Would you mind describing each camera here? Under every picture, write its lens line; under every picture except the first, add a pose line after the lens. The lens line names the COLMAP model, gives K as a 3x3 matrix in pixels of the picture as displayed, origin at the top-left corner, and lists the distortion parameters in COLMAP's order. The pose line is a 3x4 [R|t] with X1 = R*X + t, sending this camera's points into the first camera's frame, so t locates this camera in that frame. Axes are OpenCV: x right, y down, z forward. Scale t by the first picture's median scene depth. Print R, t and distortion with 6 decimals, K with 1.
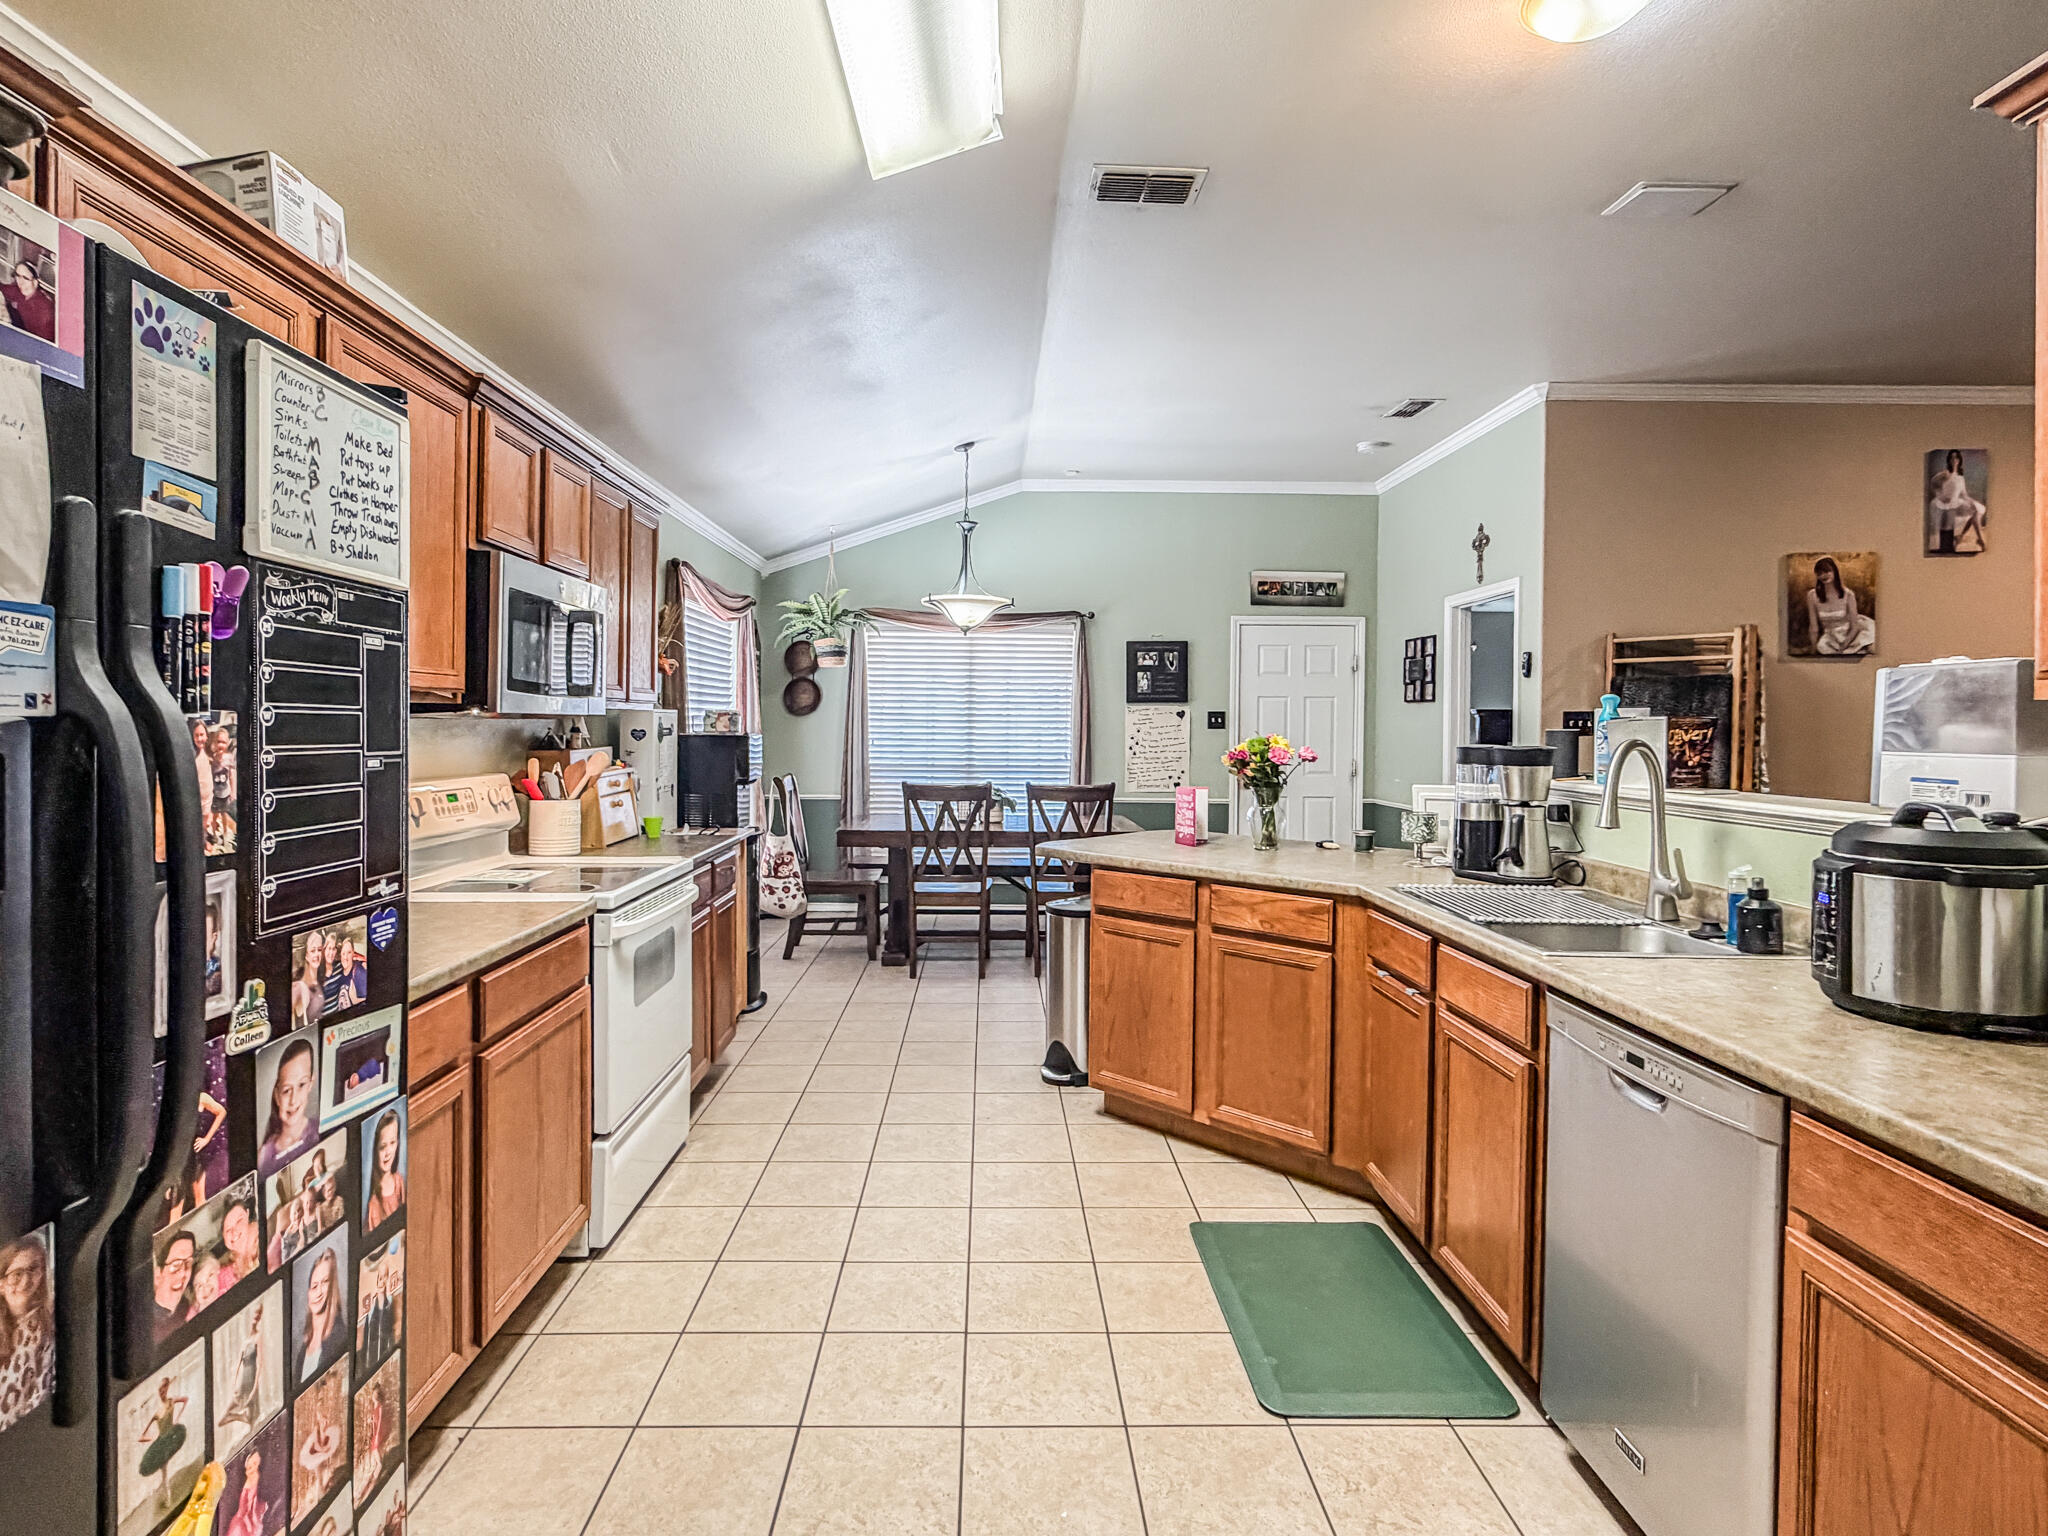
lens RADIAL K [[1077.2, 0, 1000.2], [0, 1077.2, 741.6], [0, 0, 1]] dist [0.020366, 0.004859]
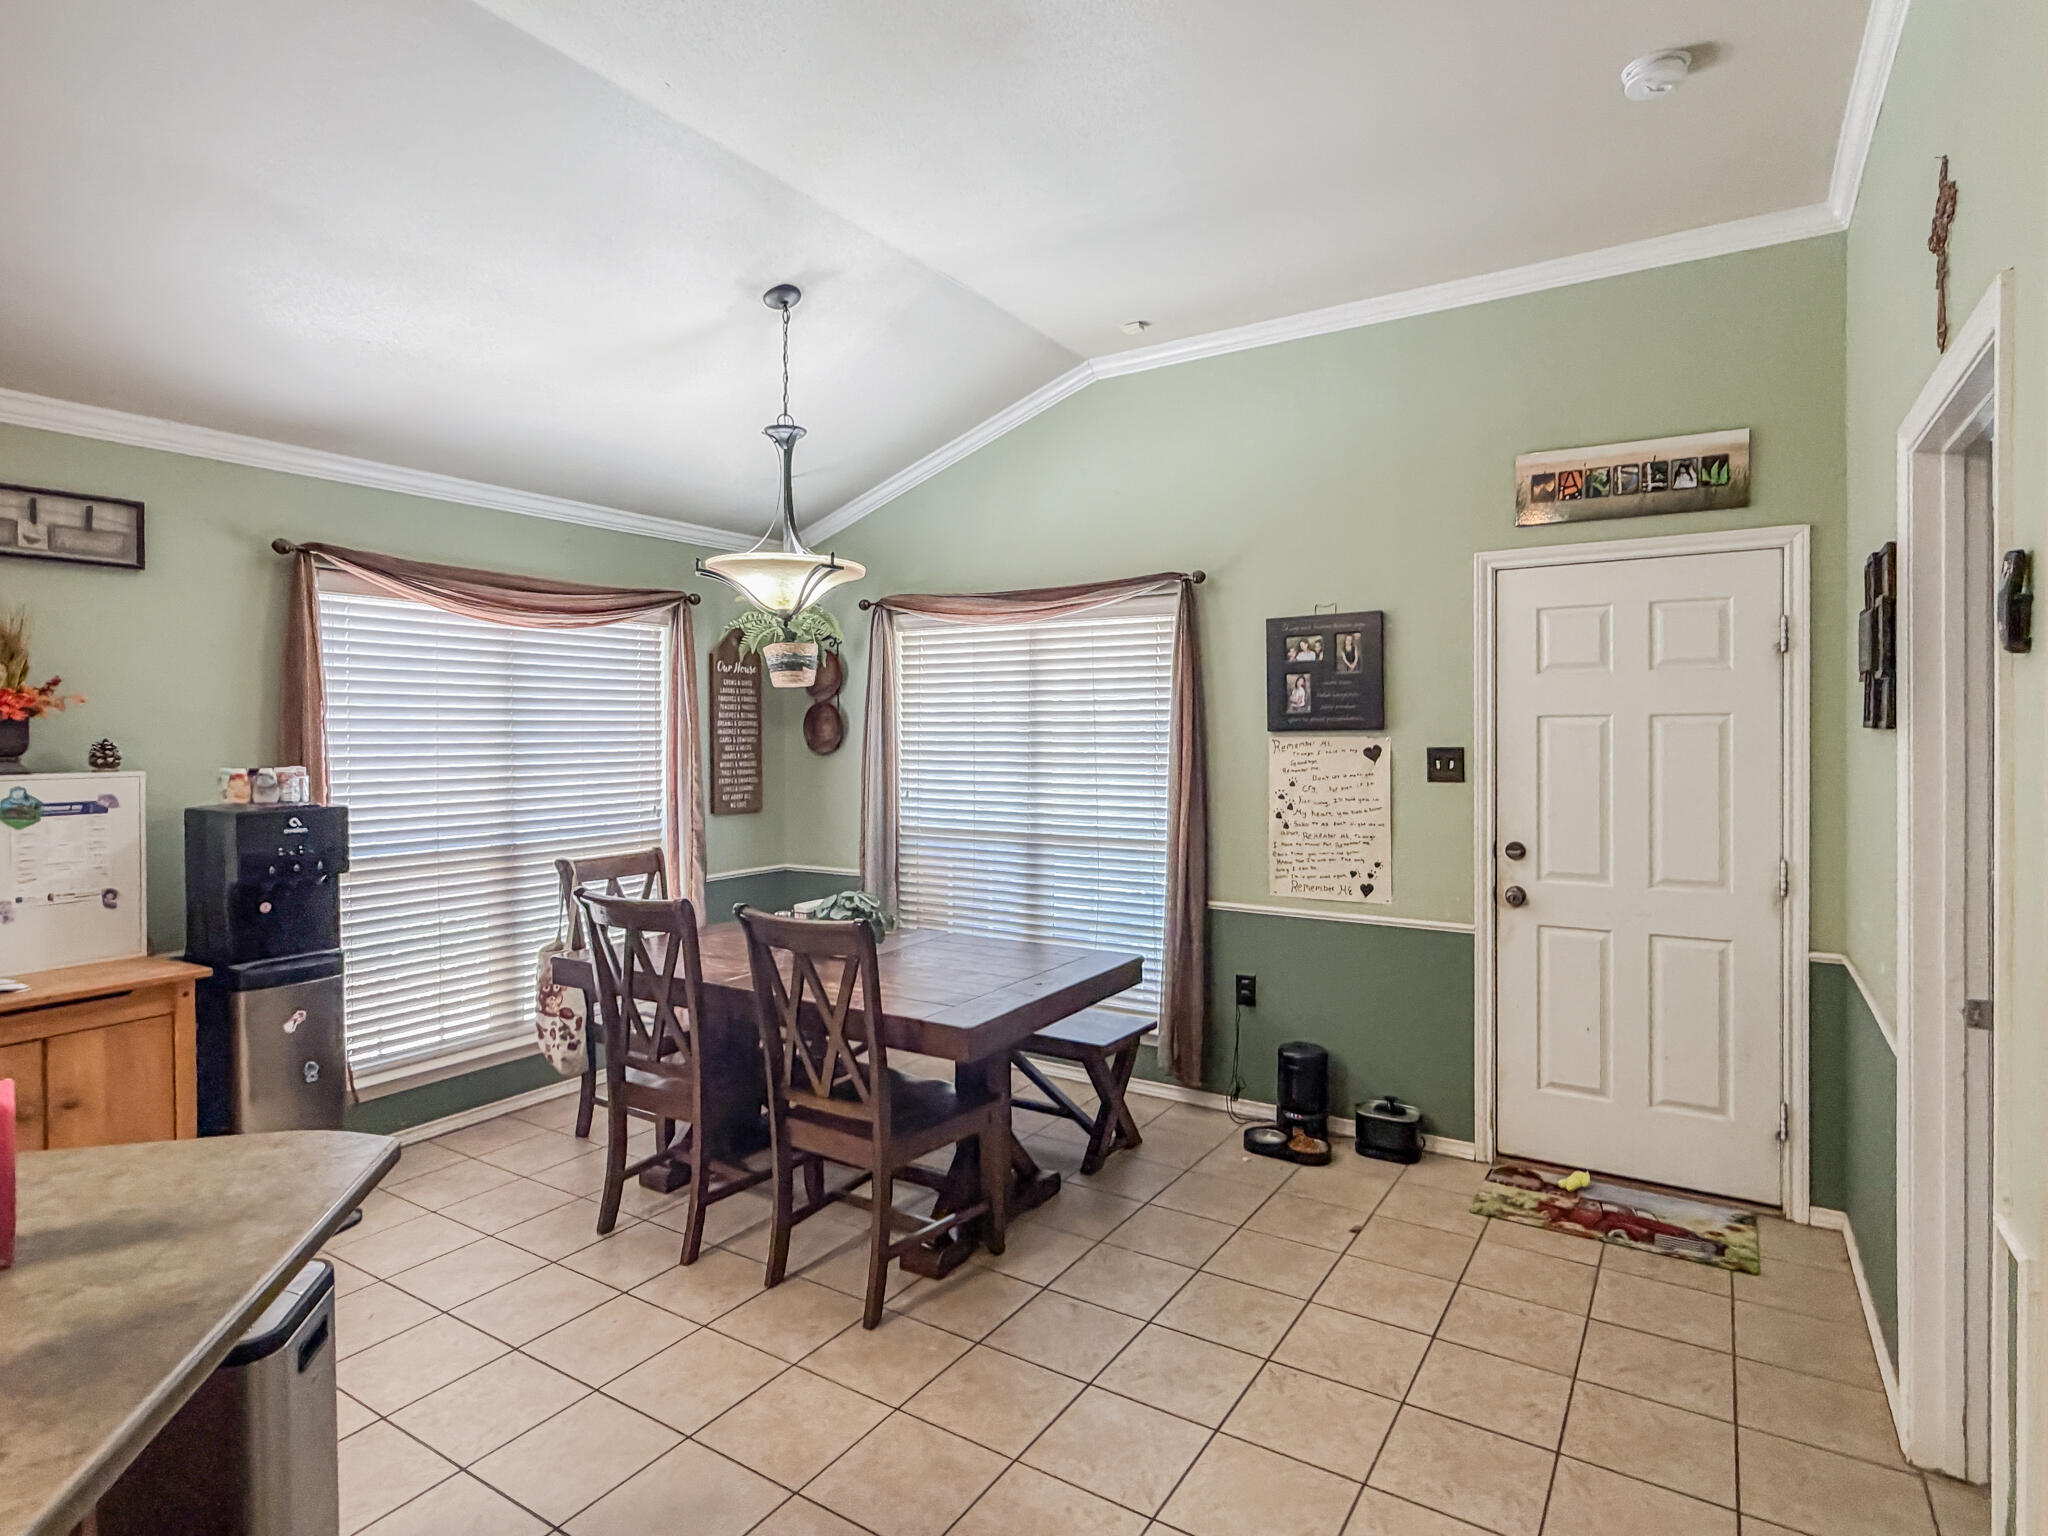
lens RADIAL K [[1077.2, 0, 1066.4], [0, 1077.2, 735.6], [0, 0, 1]] dist [0.020366, 0.004859]
pose [[0.849583, -0.009282, -0.527374, 0.317101], [0.003343, 0.999920, -0.012215, -0.028021], [0.527445, 0.008614, 0.849546, 0.484885]]
